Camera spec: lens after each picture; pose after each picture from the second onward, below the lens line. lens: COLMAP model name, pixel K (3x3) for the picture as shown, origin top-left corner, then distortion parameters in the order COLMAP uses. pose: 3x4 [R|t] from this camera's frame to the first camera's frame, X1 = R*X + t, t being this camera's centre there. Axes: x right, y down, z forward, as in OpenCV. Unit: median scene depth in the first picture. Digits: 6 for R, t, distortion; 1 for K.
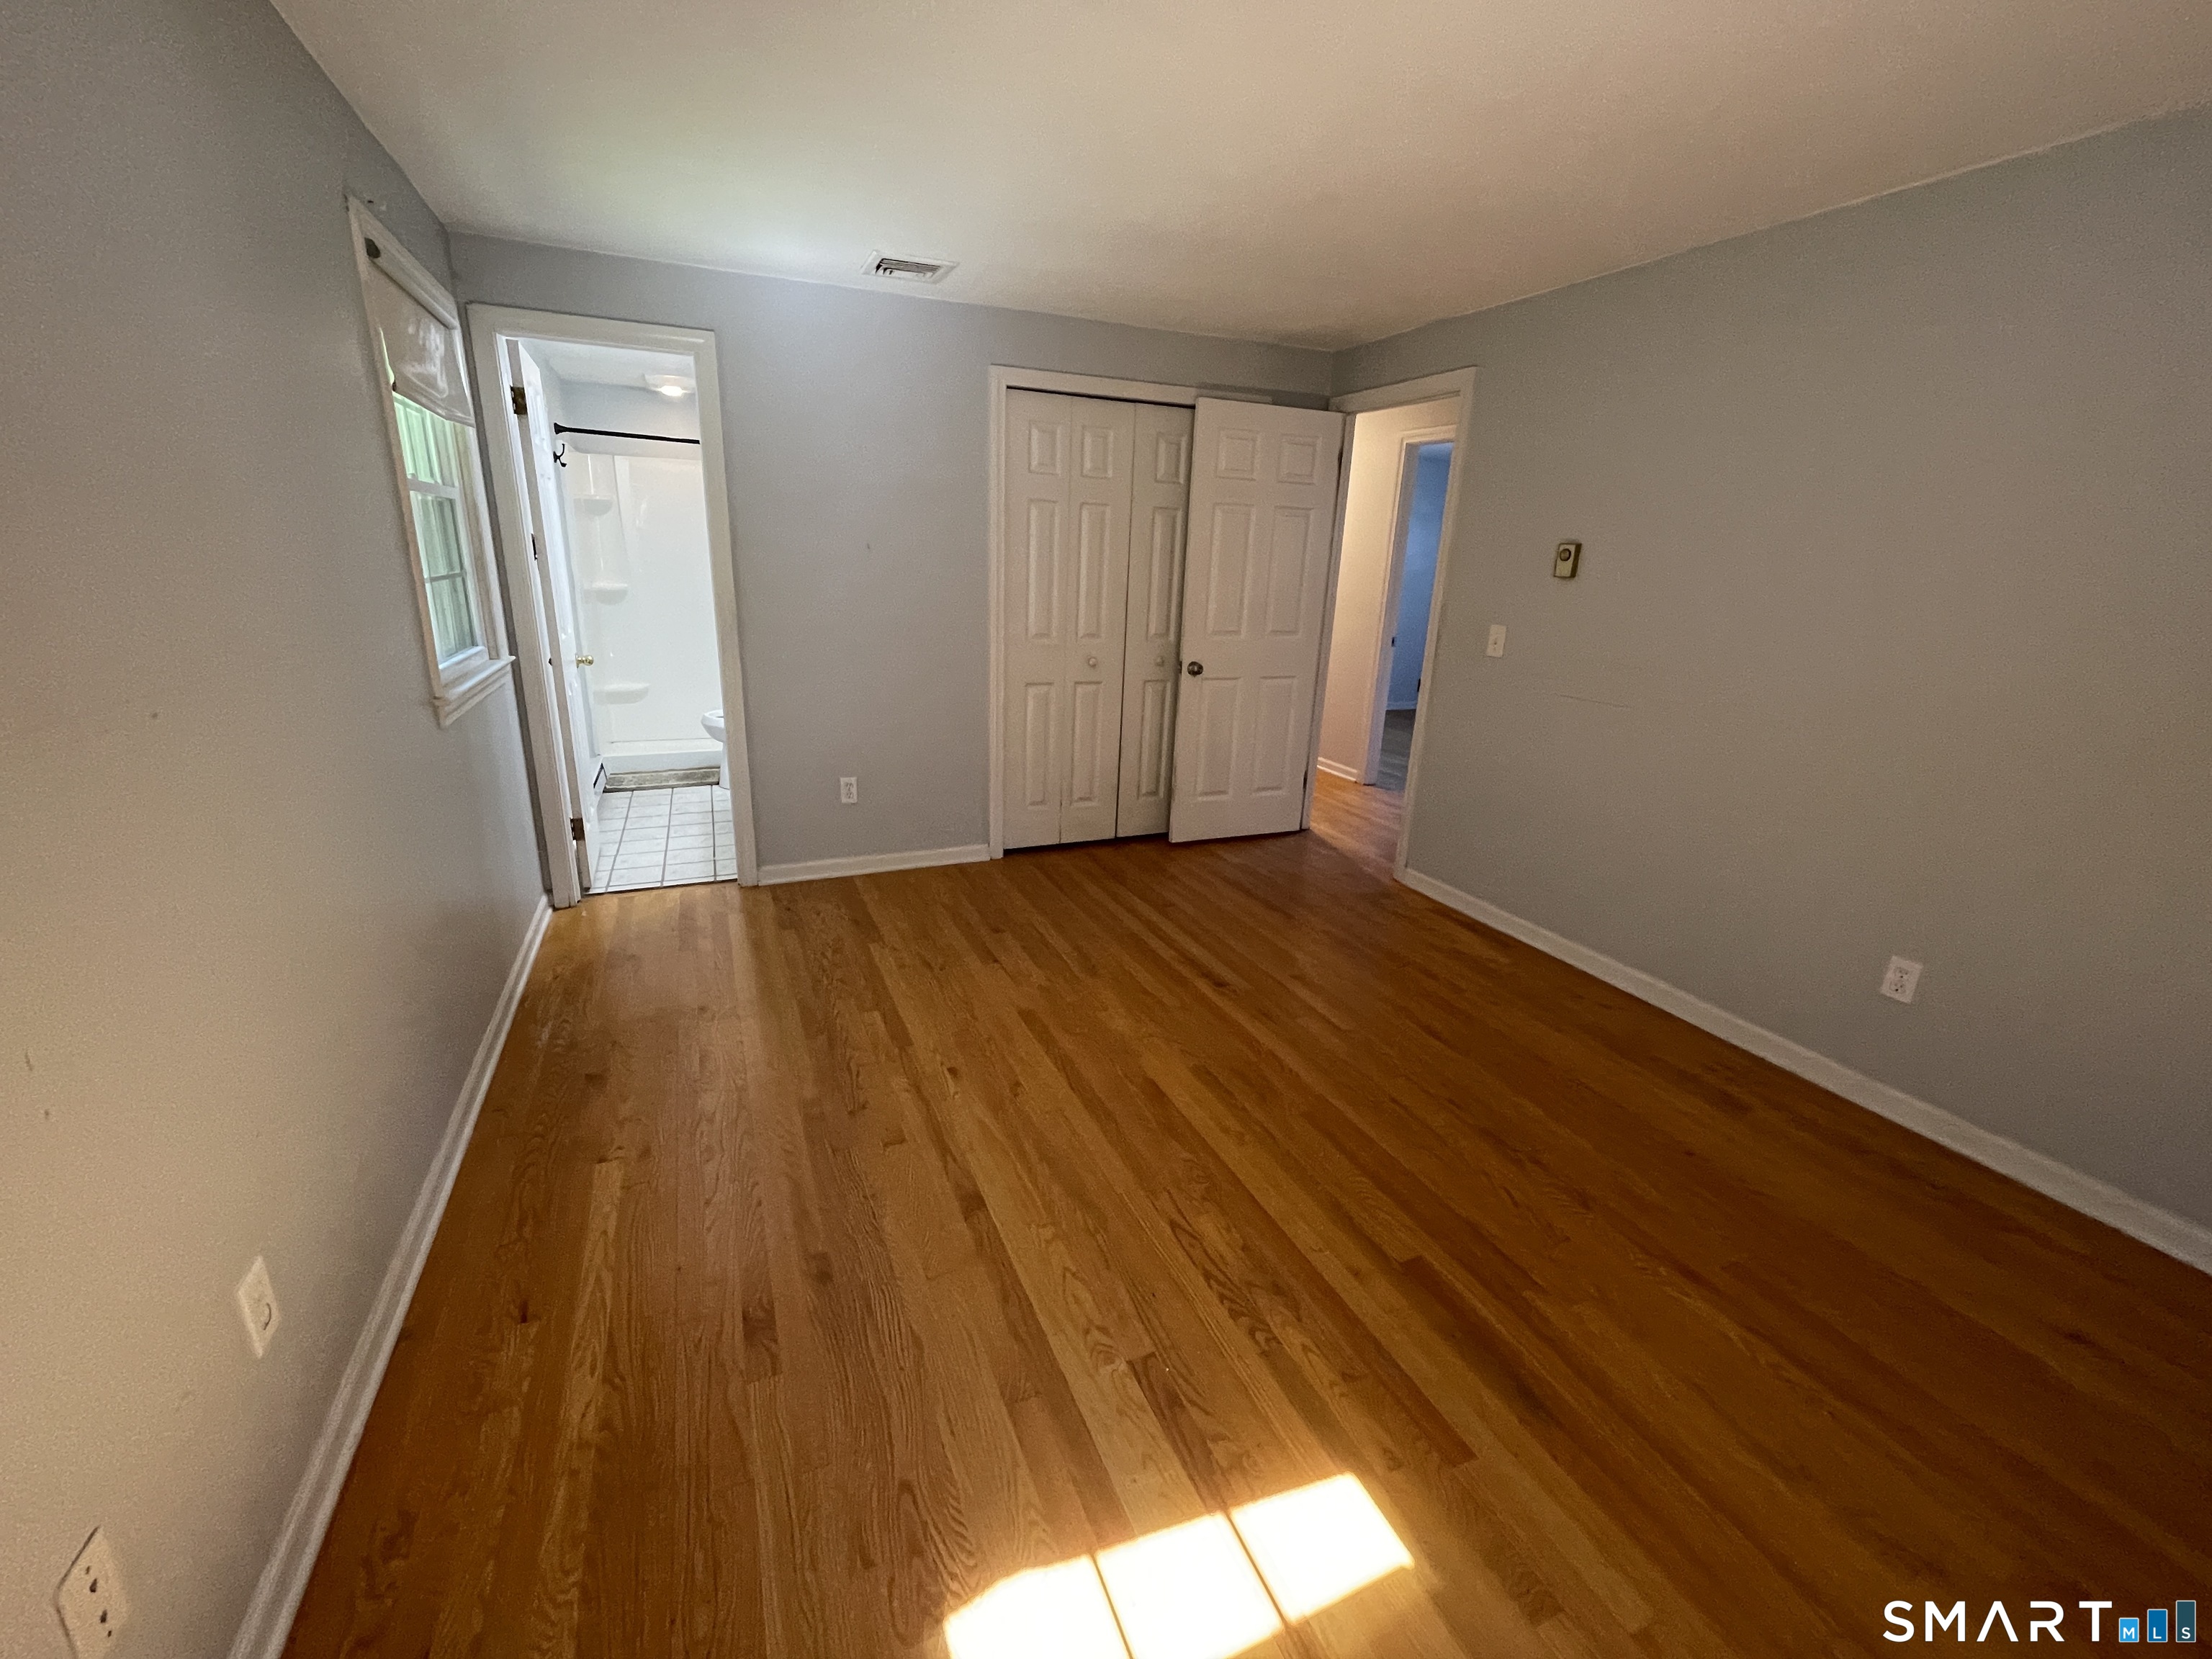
lens RADIAL K [[895.0, 0, 1105.3], [0, 895.0, 827.0], [0, 0, 1]] dist [-0.005348, 0.001485]
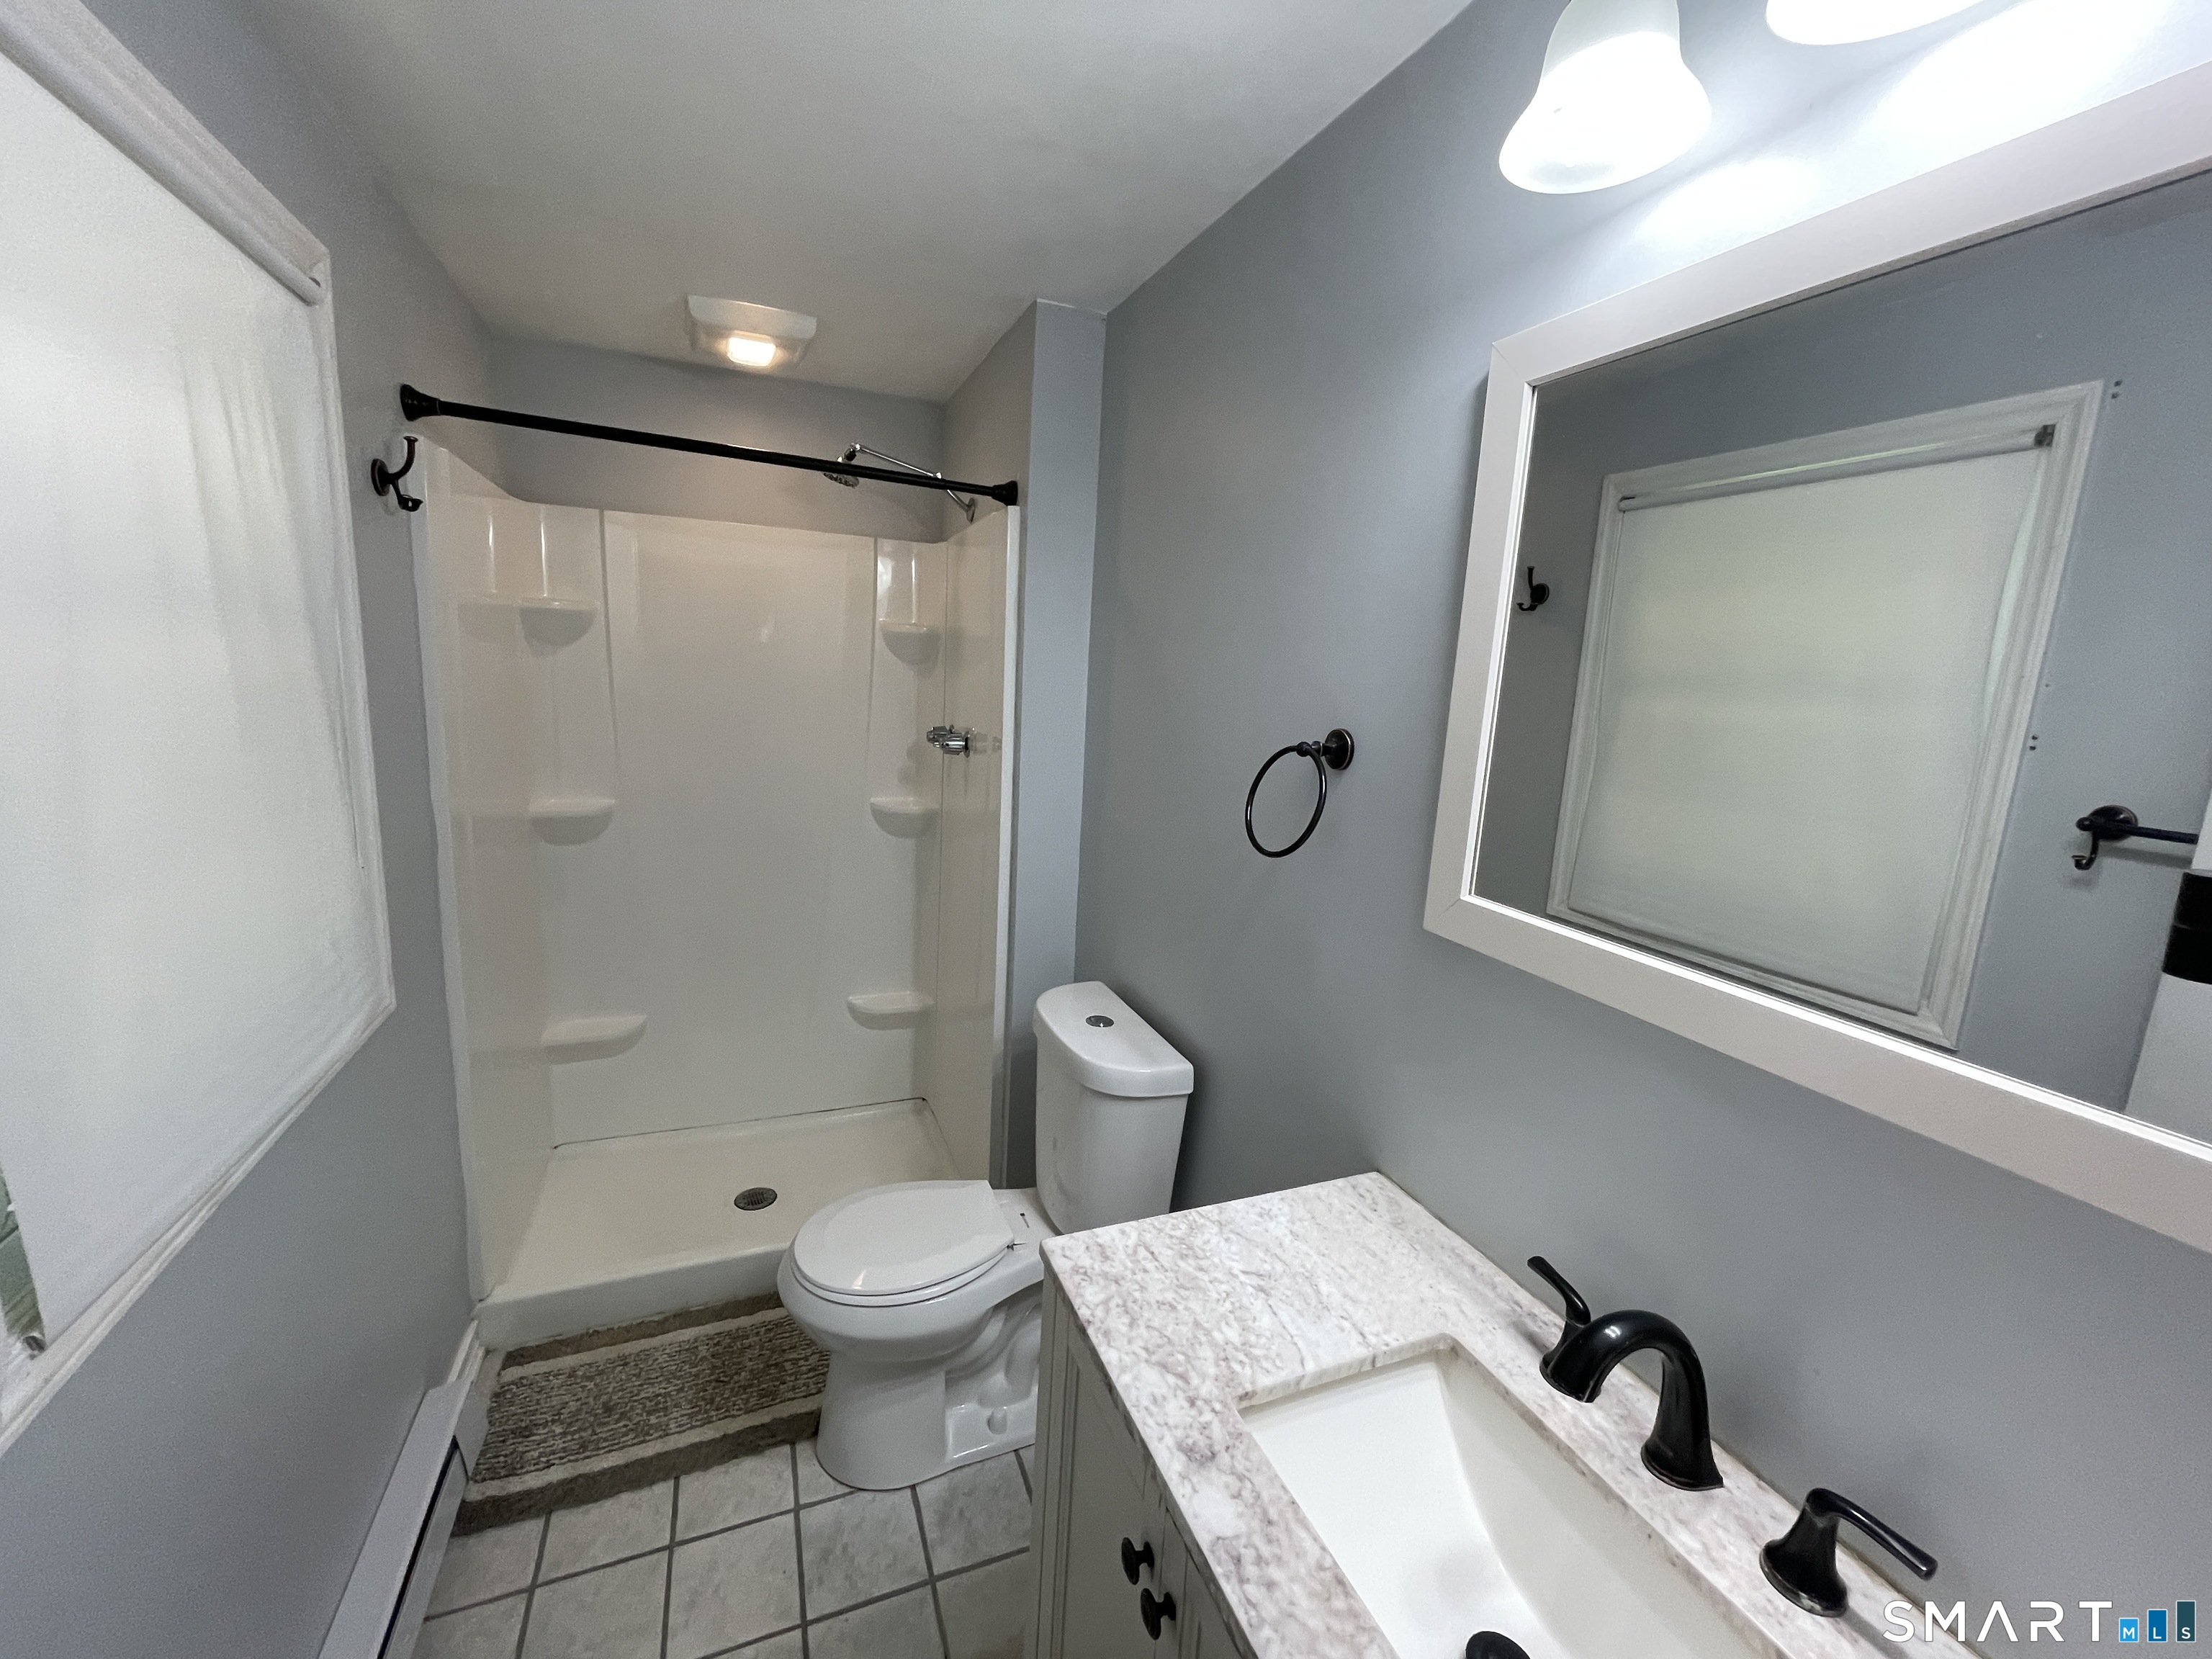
lens RADIAL K [[895.0, 0, 1105.6], [0, 895.0, 826.6], [0, 0, 1]] dist [-0.005348, 0.001485]
pose [[0.999457, 0.016002, -0.028793, -0.305514], [-0.019339, 0.992628, -0.119646, -0.226533], [0.026666, 0.120138, 0.992399, 0.618876]]
